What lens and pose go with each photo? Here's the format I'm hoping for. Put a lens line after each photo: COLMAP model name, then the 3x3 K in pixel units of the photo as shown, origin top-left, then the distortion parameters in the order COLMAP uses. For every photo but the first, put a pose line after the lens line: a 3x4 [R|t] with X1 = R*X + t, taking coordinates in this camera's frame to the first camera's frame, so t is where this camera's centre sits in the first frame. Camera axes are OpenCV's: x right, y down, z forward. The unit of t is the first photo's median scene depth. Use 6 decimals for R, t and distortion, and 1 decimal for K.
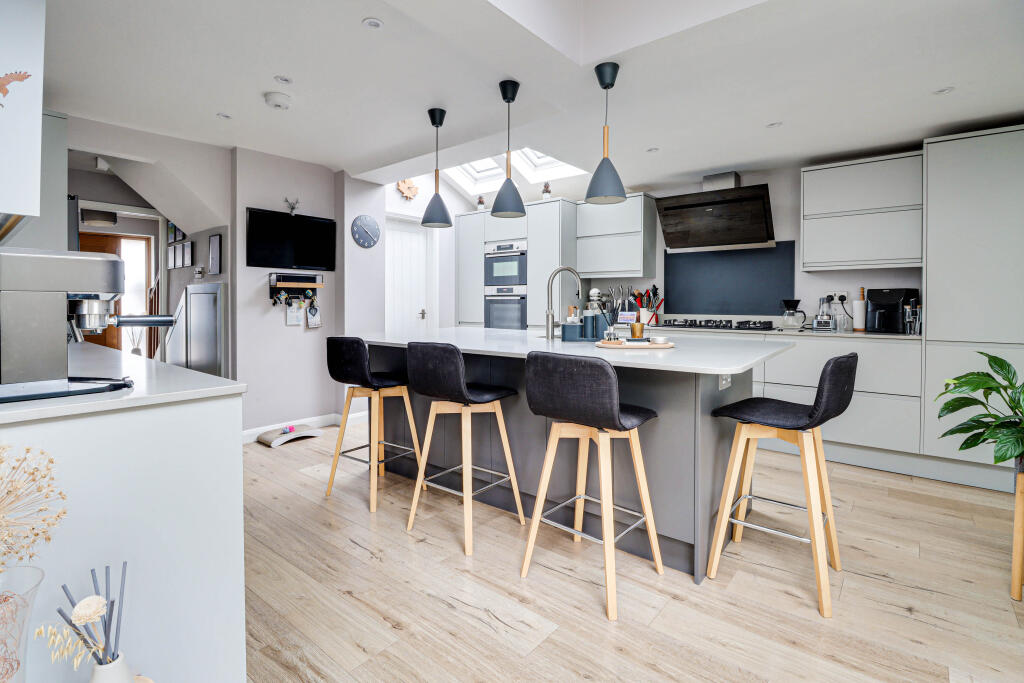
lens RADIAL K [[493.6, 0, 511.8], [0, 493.6, 311.6], [0, 0, 1]] dist [-0.003728, -0.000551]
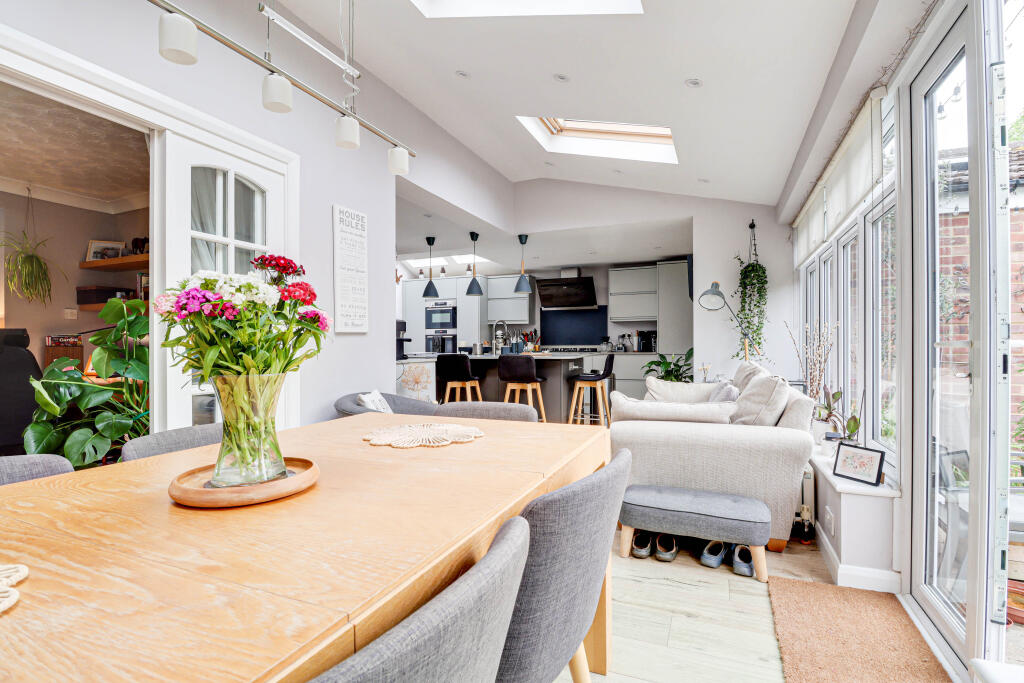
lens RADIAL K [[494.2, 0, 512.0], [0, 494.2, 341.5], [0, 0, 1]] dist [-0.000735, -0.000181]
pose [[0.962704, -0.006104, 0.270487, -0.293342], [0.012666, 0.999666, -0.022521, 0.032932], [-0.270259, 0.025107, 0.962460, -0.728115]]
